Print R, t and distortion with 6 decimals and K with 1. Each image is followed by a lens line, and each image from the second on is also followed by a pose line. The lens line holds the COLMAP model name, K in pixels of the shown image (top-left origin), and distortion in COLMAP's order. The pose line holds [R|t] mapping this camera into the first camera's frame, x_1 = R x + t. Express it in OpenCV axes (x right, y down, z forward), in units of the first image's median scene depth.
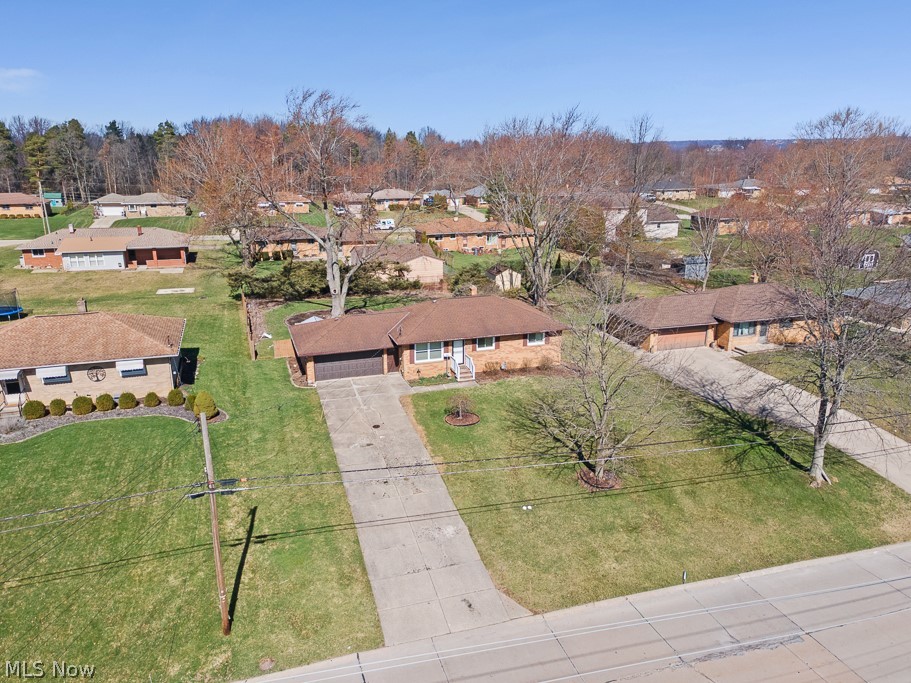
lens RADIAL K [[659.0, 0, 455.5], [0, 659.0, 341.5], [0, 0, 1]] dist [0.030435, 0.033636]
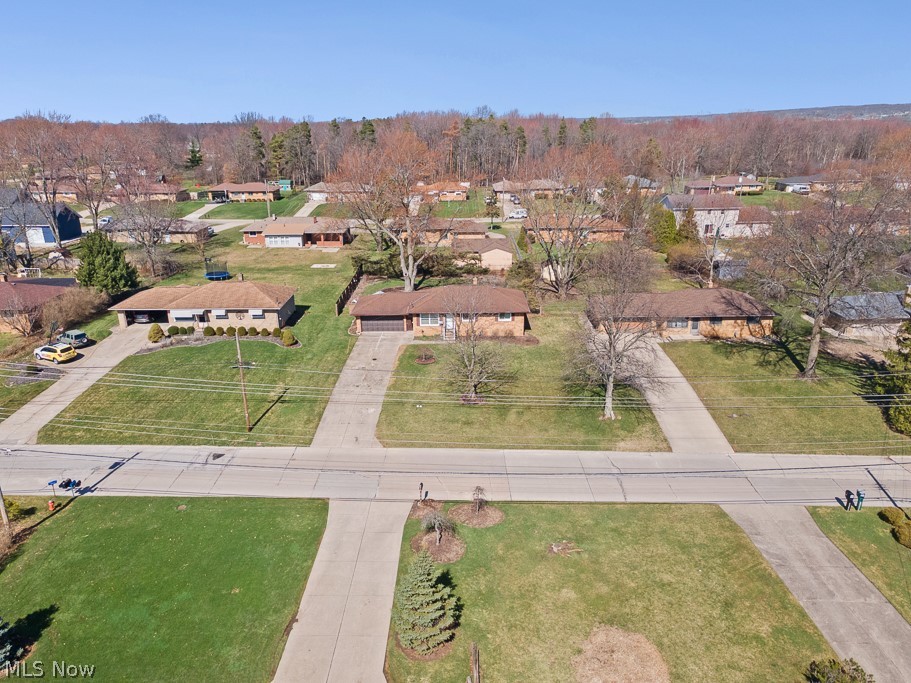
lens RADIAL K [[659.0, 0, 455.5], [0, 659.0, 341.5], [0, 0, 1]] dist [0.030435, 0.033636]
pose [[0.946496, 0.092211, -0.309261, 0.508363], [-0.078397, 0.995301, 0.056832, -0.025767], [0.313048, -0.029546, 0.949278, -0.466769]]
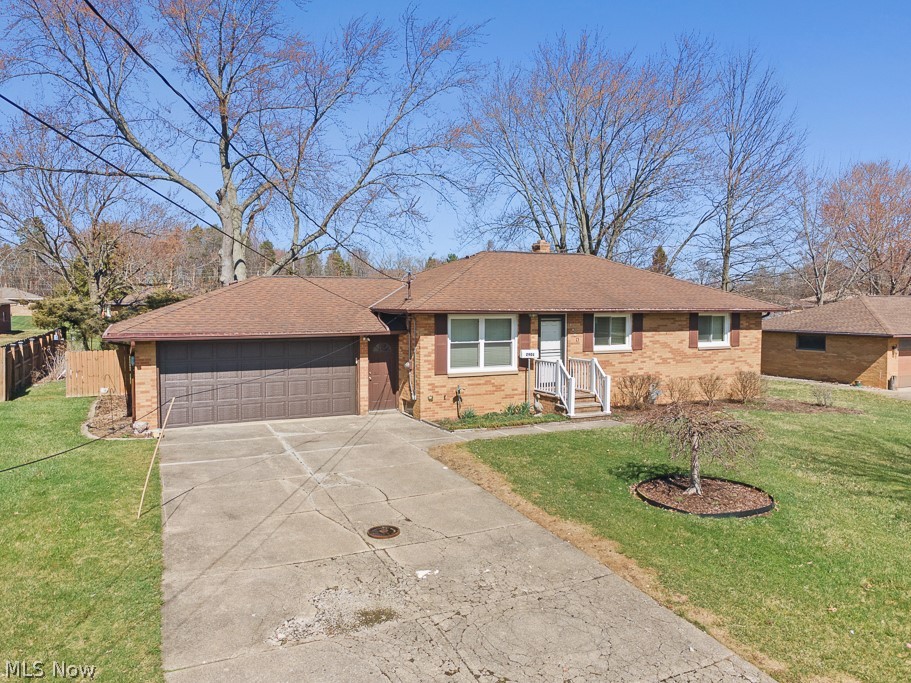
lens RADIAL K [[659.0, 0, 455.5], [0, 659.0, 341.5], [0, 0, 1]] dist [0.030435, 0.033636]
pose [[0.991385, -0.003301, 0.130936, -0.106019], [0.033292, 0.973202, -0.227531, 0.099532], [-0.126675, 0.229930, 0.964928, 0.640701]]
